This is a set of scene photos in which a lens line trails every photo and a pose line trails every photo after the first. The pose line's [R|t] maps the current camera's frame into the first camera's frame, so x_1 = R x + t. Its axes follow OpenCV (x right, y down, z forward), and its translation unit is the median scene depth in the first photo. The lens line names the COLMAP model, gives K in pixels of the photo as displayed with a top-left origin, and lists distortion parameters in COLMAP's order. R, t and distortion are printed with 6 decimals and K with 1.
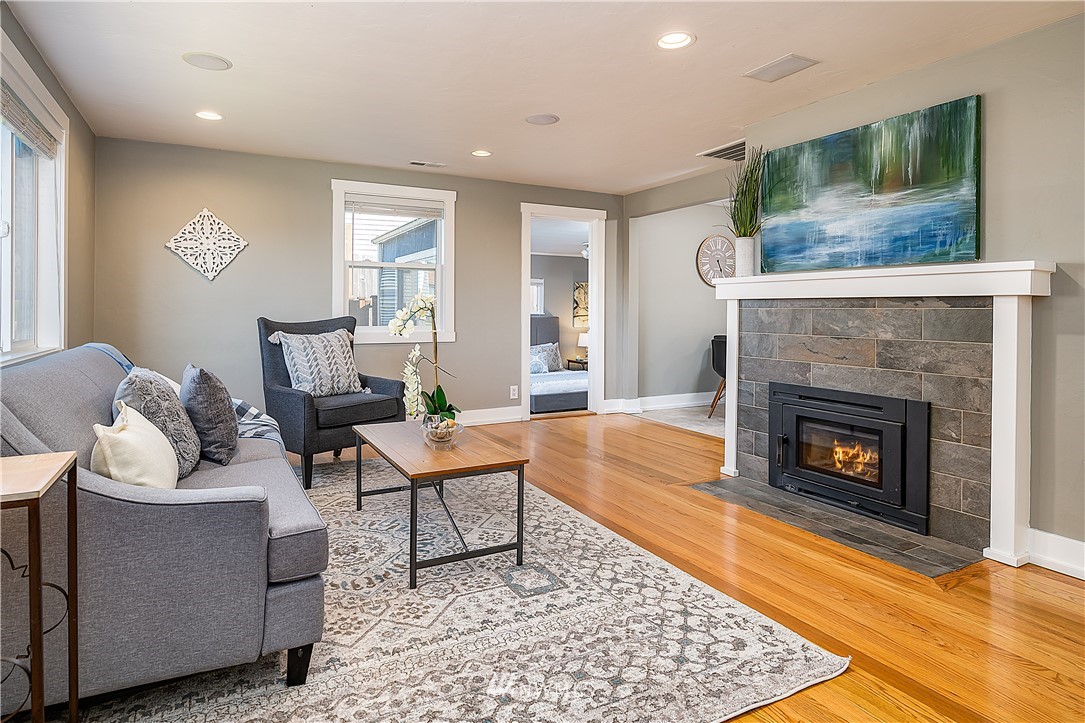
lens RADIAL K [[606.4, 0, 530.4], [0, 606.4, 315.5], [0, 0, 1]] dist [0.000915, -0.004122]
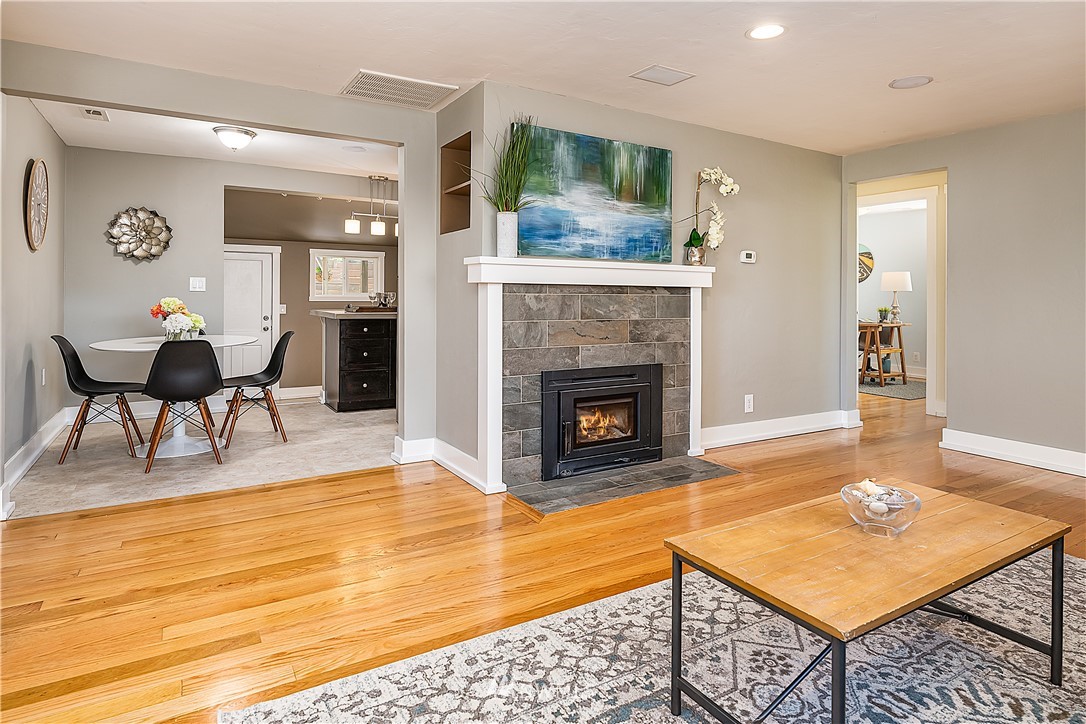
lens RADIAL K [[606.9, 0, 557.8], [0, 606.9, 303.2], [0, 0, 1]] dist [0.000915, -0.004122]
pose [[-0.068619, -0.014680, 0.997535, -0.641168], [0.004597, 0.999876, 0.015031, -0.013698], [-0.997632, 0.005617, -0.068543, 1.216010]]
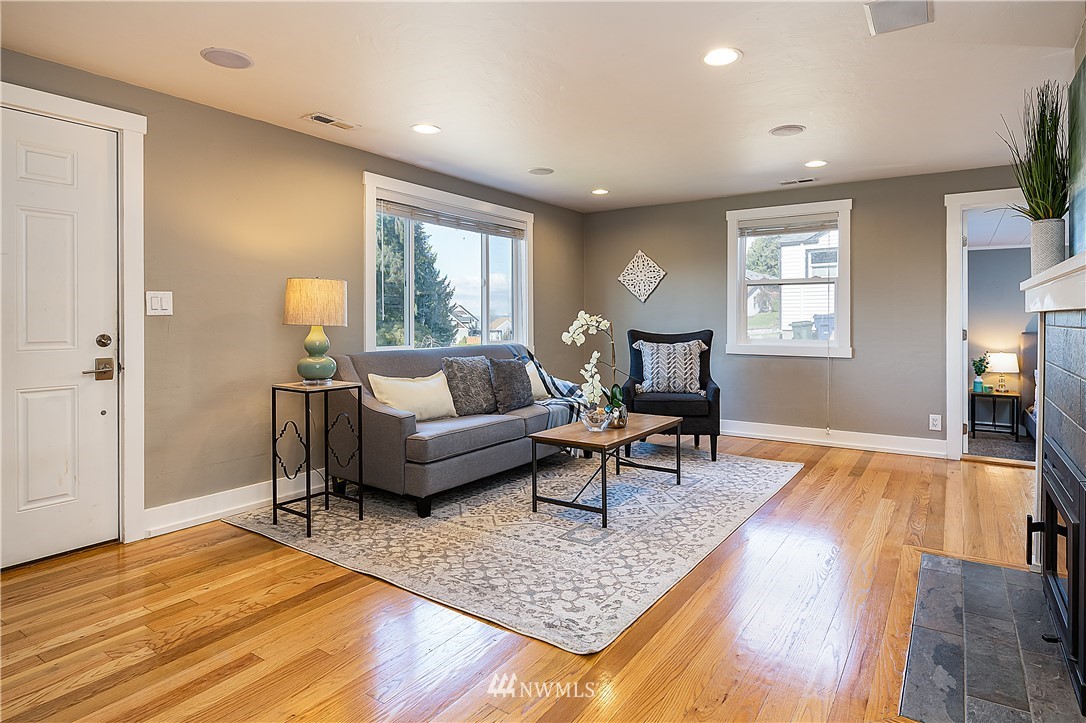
lens RADIAL K [[606.9, 0, 547.9], [0, 606.9, 321.7], [0, 0, 1]] dist [0.000915, -0.004122]
pose [[0.464763, 0.000039, -0.885435, 0.850532], [-0.005850, 0.999978, -0.003027, -0.012277], [0.885416, 0.006587, 0.464753, 0.243634]]
